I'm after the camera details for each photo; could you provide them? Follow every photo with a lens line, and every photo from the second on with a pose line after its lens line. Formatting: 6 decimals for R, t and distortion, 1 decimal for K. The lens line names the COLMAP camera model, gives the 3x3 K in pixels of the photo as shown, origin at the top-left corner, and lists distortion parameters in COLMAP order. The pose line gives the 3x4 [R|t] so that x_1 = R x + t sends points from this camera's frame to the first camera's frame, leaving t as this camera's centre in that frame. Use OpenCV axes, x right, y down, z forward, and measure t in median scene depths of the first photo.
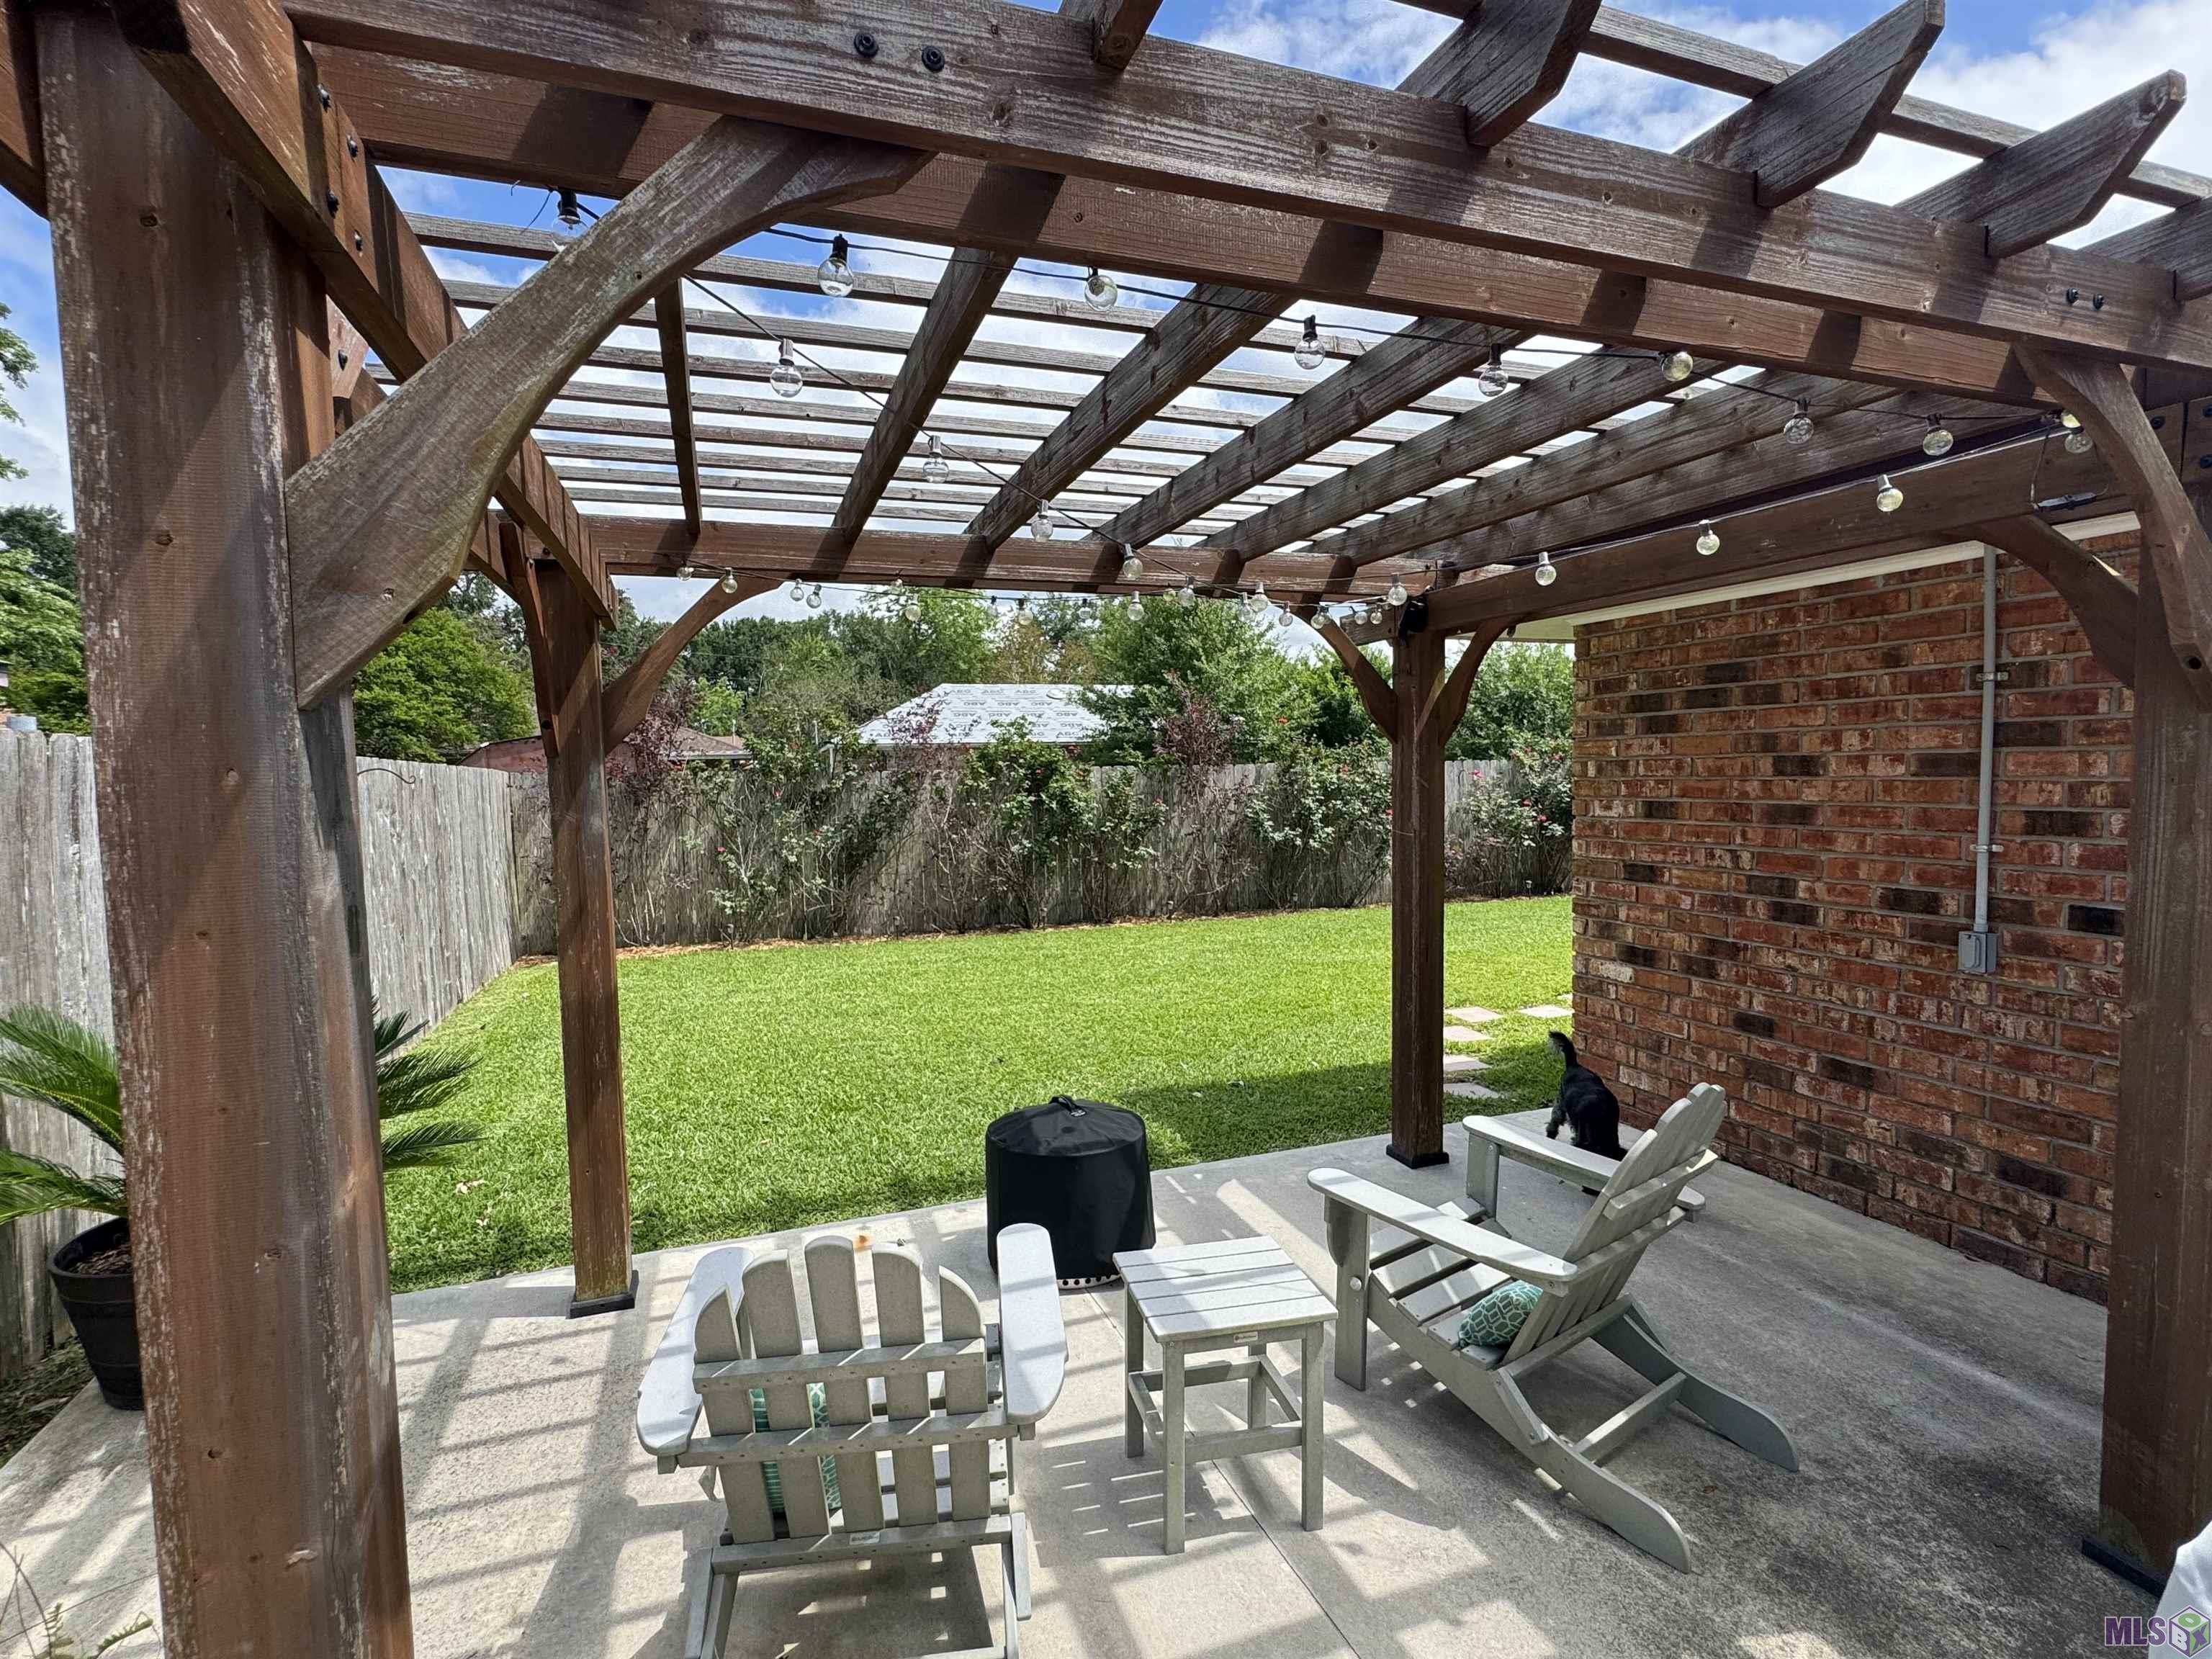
lens RADIAL K [[1052.5, 0, 1106.0], [0, 1052.5, 829.5], [0, 0, 1]] dist [-0.003647, -0.000586]
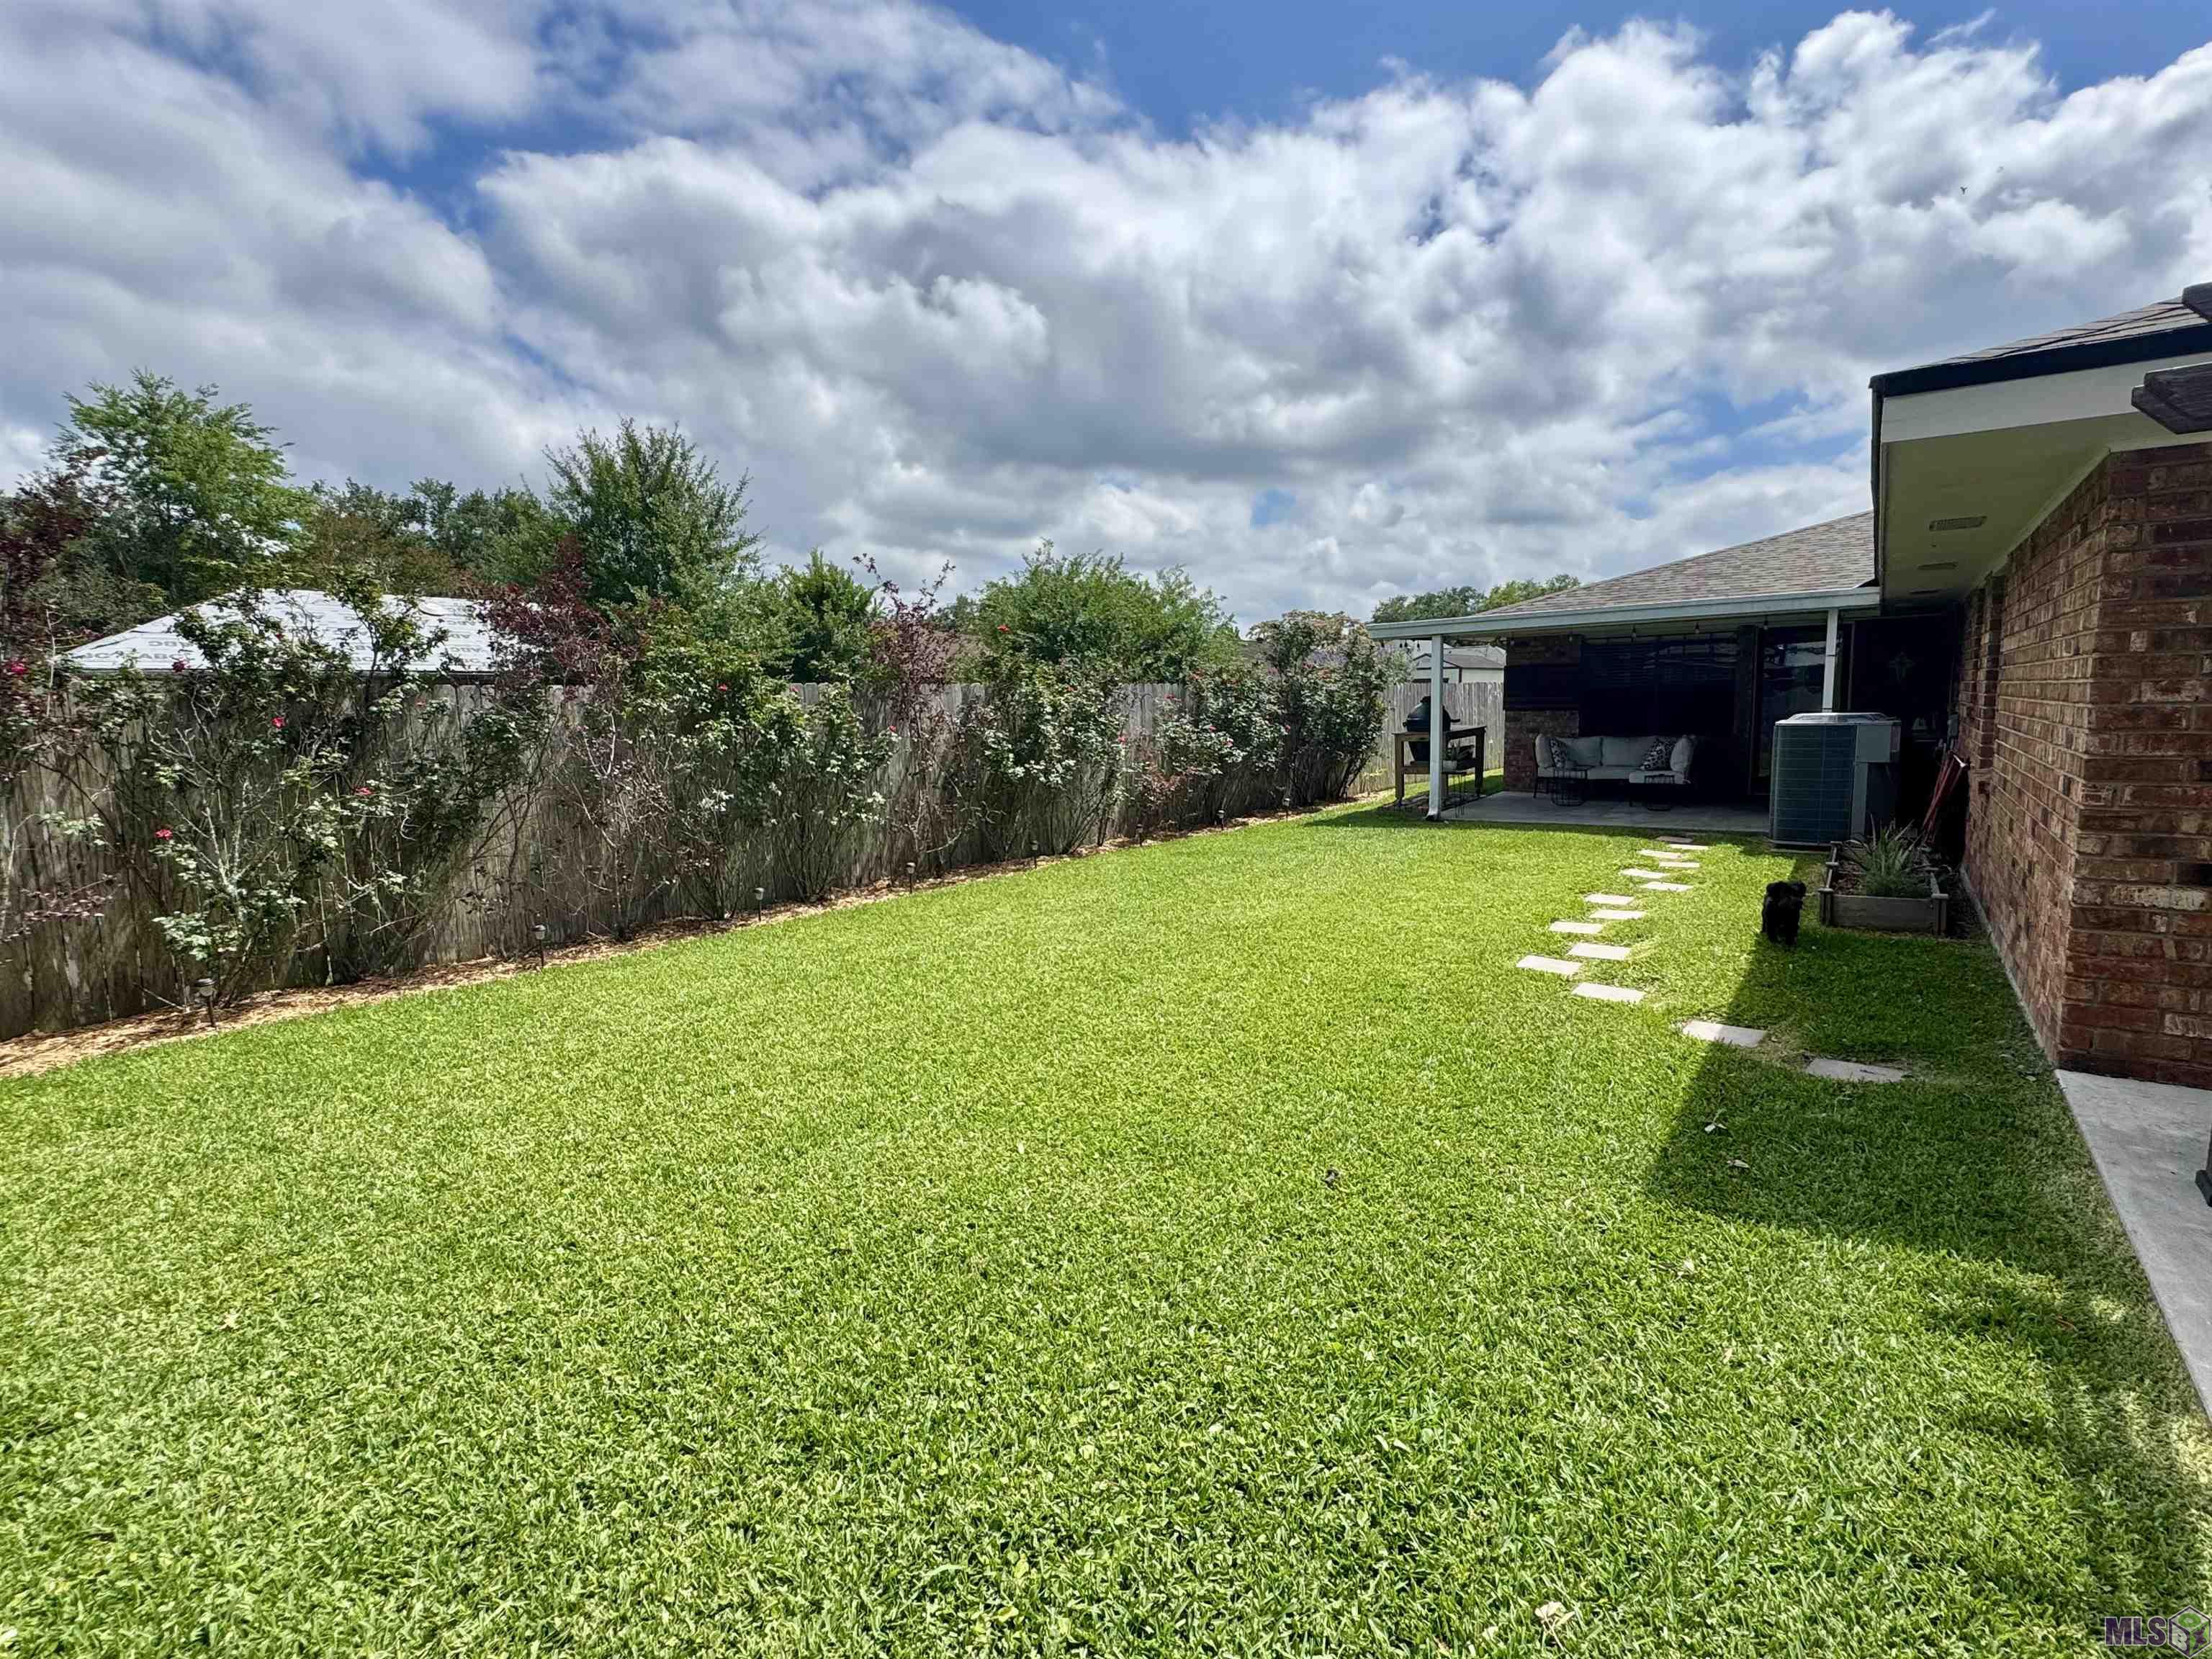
lens RADIAL K [[1052.5, 0, 1106.0], [0, 1052.5, 829.5], [0, 0, 1]] dist [-0.003647, -0.000586]
pose [[0.834211, -0.065768, 0.547510, -0.239425], [0.036696, 0.997282, 0.063884, 0.001398], [-0.550224, -0.033201, 0.834357, 0.305562]]
